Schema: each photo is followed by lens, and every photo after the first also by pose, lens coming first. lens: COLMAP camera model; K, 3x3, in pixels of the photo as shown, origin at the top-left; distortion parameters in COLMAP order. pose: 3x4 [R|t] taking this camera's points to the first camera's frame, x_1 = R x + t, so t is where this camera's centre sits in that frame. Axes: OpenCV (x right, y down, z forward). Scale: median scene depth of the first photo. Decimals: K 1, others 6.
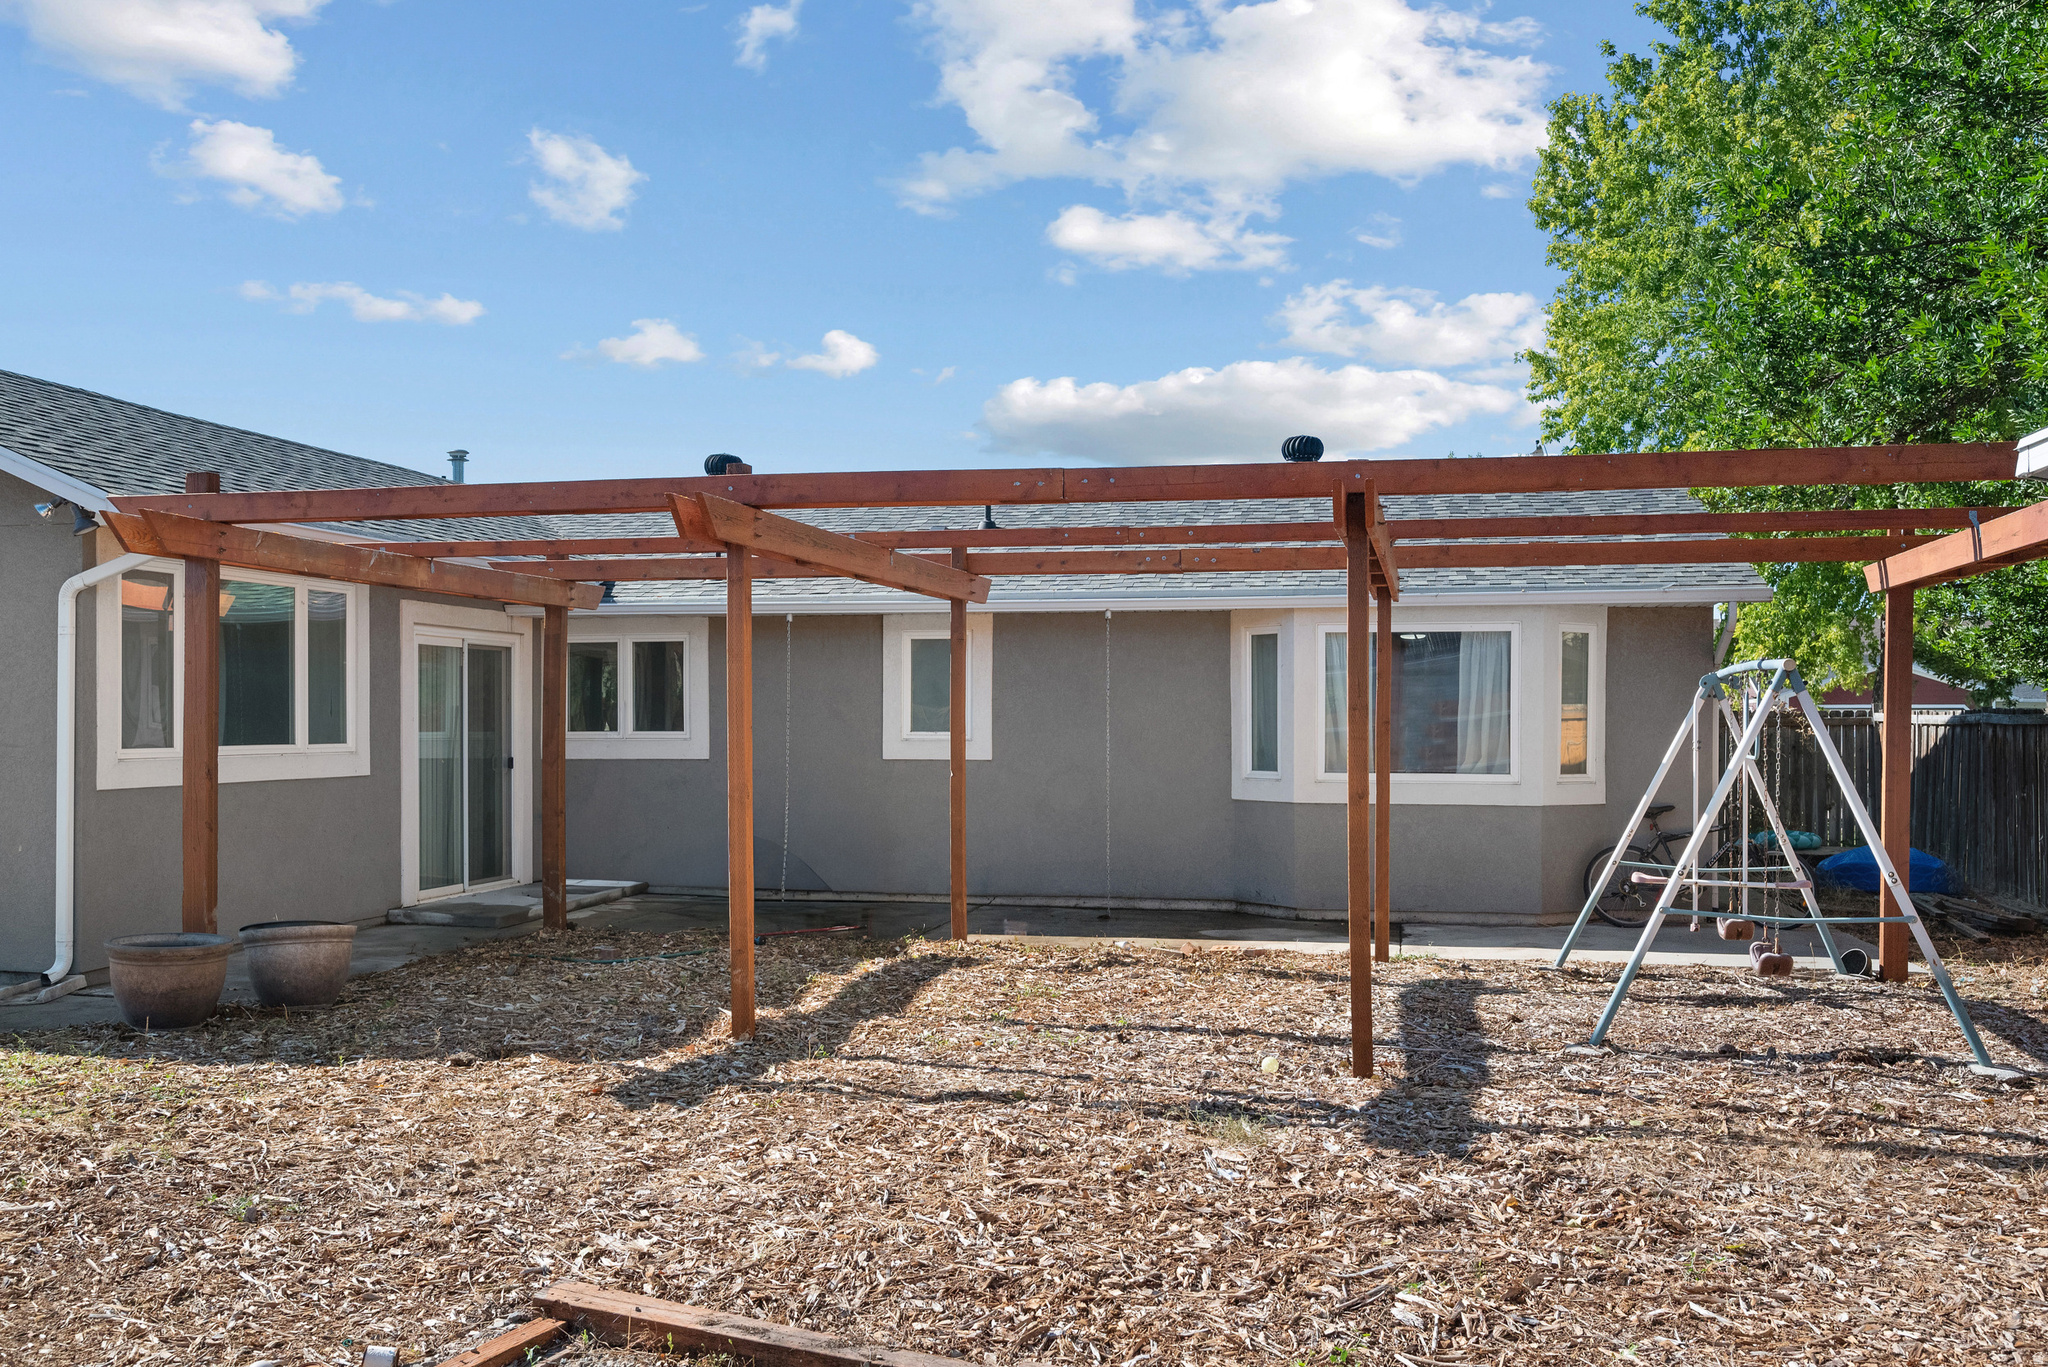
lens RADIAL K [[1801.0, 0, 996.6], [0, 1801.0, 693.7], [0, 0, 1]] dist [-0.001429, 0.001748]
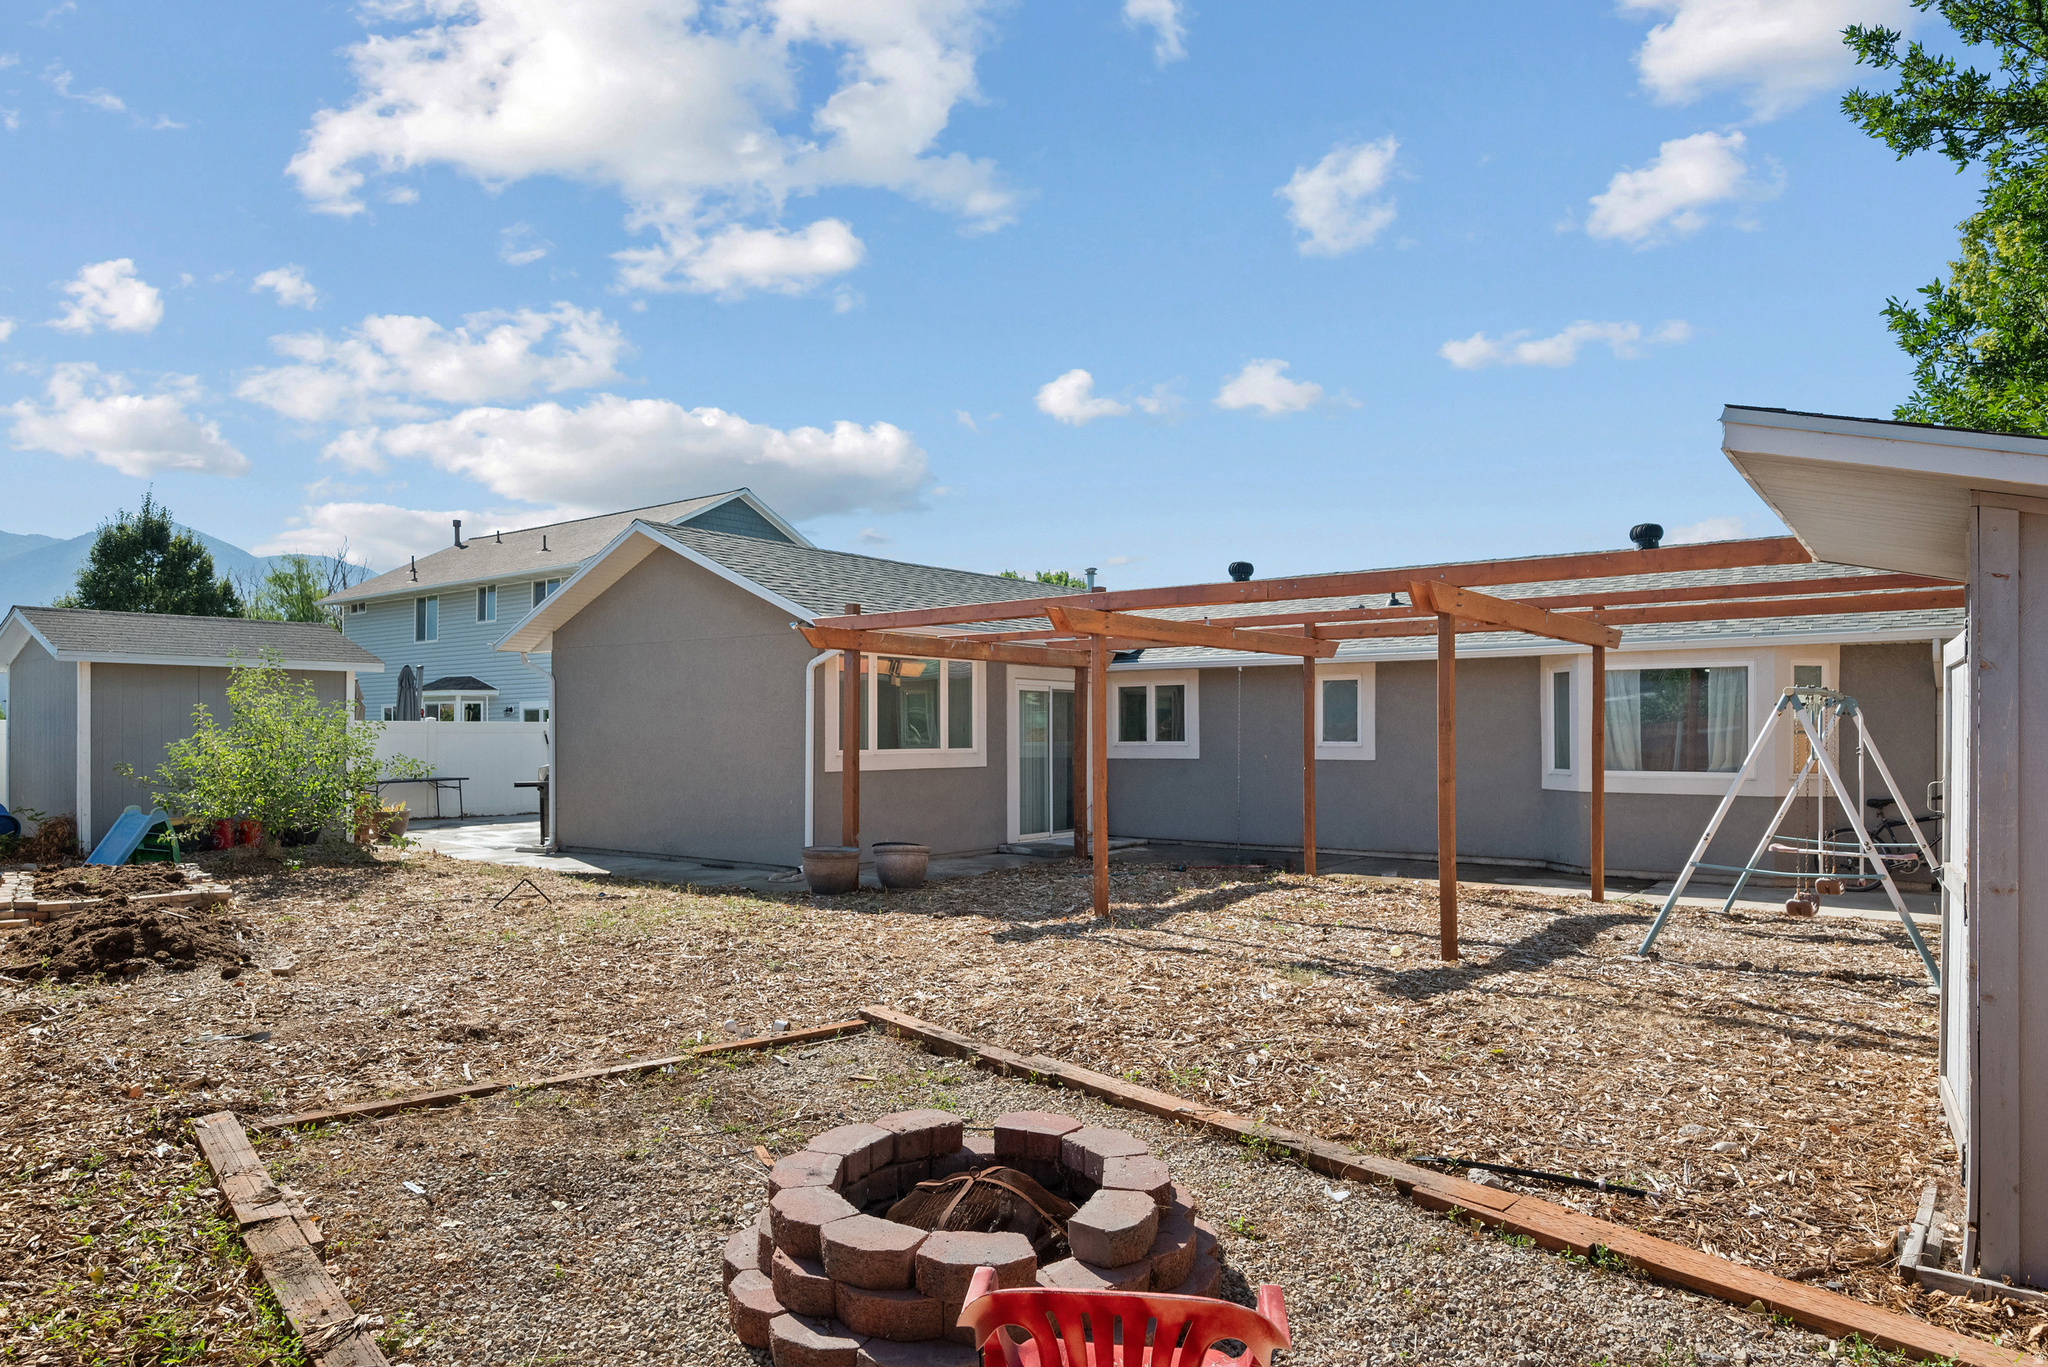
lens RADIAL K [[1292.5, 0, 1021.6], [0, 1292.5, 696.0], [0, 0, 1]] dist [-0.004767, -0.001182]
pose [[0.899294, -0.015860, -0.437058, 0.233848], [0.008582, 0.999790, -0.018621, 0.000771], [0.437261, 0.012995, 0.899241, -0.108499]]
